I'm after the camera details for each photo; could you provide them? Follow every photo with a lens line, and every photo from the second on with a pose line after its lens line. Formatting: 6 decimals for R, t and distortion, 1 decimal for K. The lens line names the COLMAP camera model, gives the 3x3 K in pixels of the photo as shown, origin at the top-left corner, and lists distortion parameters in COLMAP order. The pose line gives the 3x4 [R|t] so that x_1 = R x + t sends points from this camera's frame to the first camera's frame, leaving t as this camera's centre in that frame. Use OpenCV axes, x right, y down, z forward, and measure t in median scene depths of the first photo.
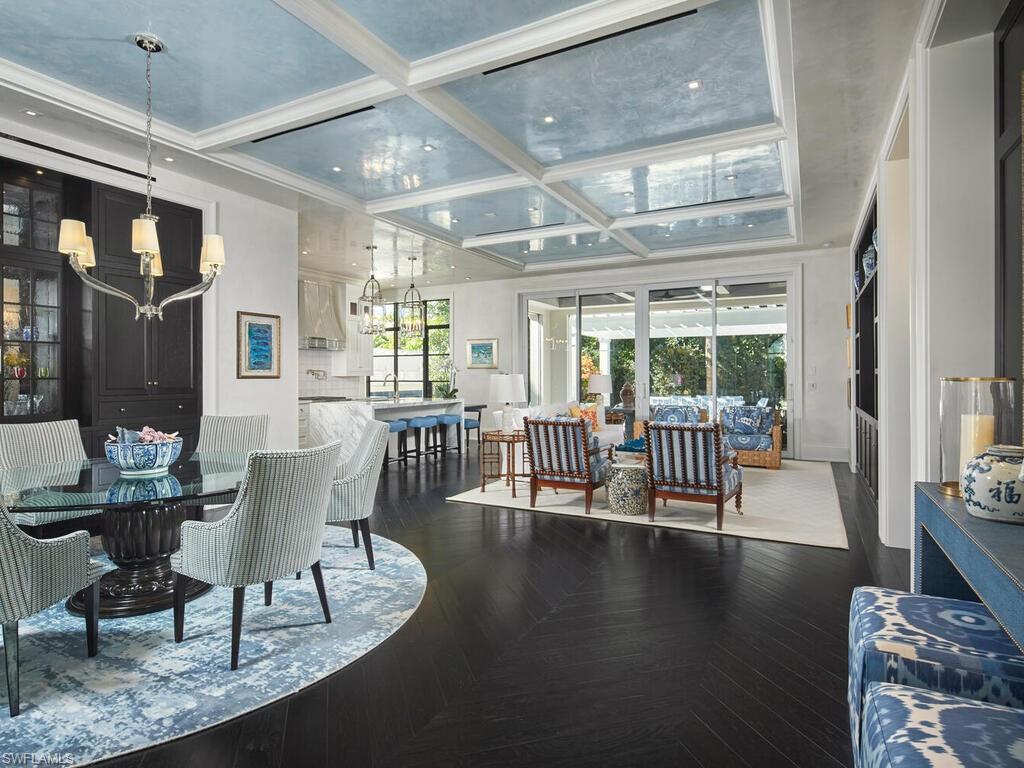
lens RADIAL K [[537.9, 0, 510.6], [0, 537.9, 382.0], [0, 0, 1]] dist [-0.002137, -0.000451]
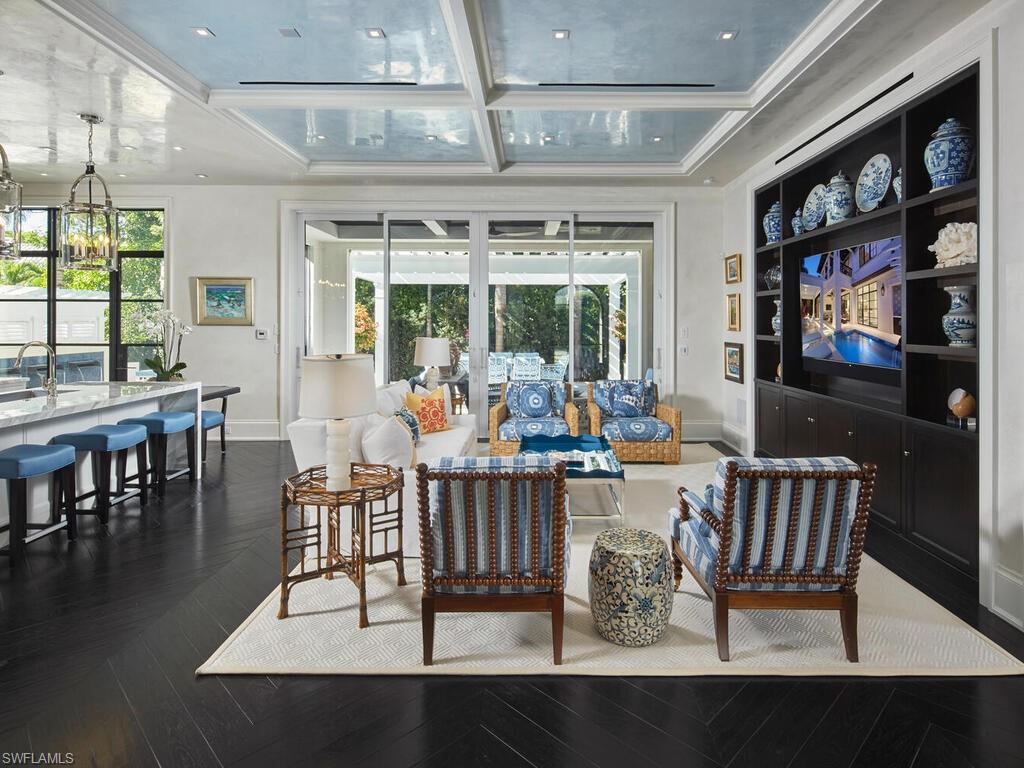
lens RADIAL K [[537.9, 0, 496.0], [0, 537.9, 321.8], [0, 0, 1]] dist [-0.002137, -0.000451]
pose [[0.888953, 0.004542, 0.457976, -0.064908], [-0.000895, 0.999966, -0.008179, -0.025984], [-0.457998, 0.006861, 0.888927, 0.328956]]
